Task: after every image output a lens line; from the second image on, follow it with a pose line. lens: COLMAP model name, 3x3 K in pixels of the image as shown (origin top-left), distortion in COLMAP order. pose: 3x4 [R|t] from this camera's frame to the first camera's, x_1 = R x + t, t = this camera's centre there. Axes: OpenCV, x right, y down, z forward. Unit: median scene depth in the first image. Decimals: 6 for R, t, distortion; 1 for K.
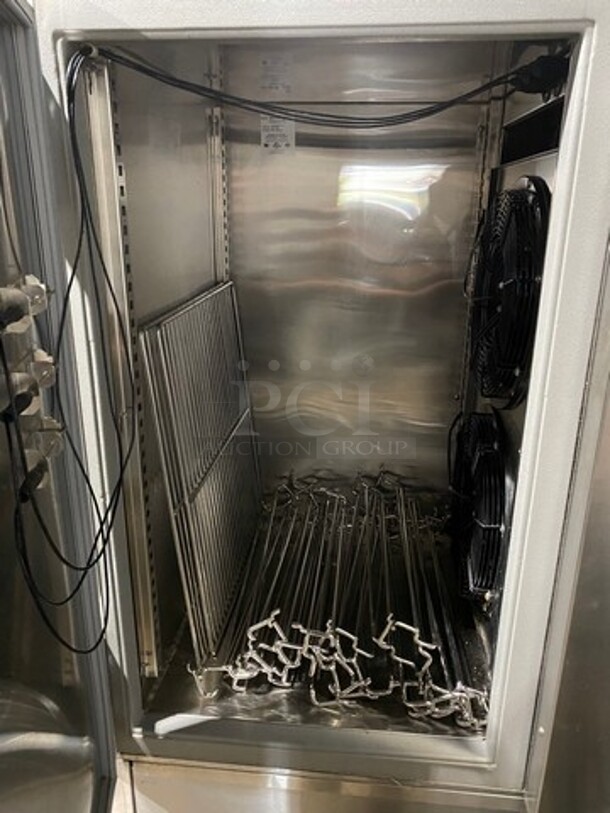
lens RADIAL K [[622.3, 0, 306.0], [0, 622.3, 396.4], [0, 0, 1]] dist [0.008602, -0.000580]
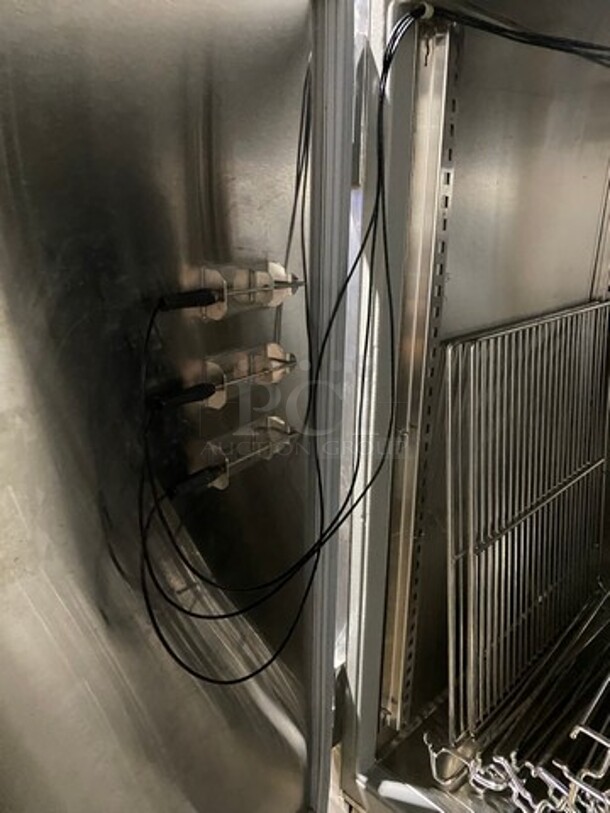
lens RADIAL K [[622.3, 0, 306.0], [0, 622.3, 396.4], [0, 0, 1]] dist [0.008602, -0.000580]
pose [[0.796219, 0.186463, -0.575558, 0.081703], [-0.197528, 0.979309, 0.044008, -0.028886], [0.571855, 0.078649, 0.816576, 0.173038]]
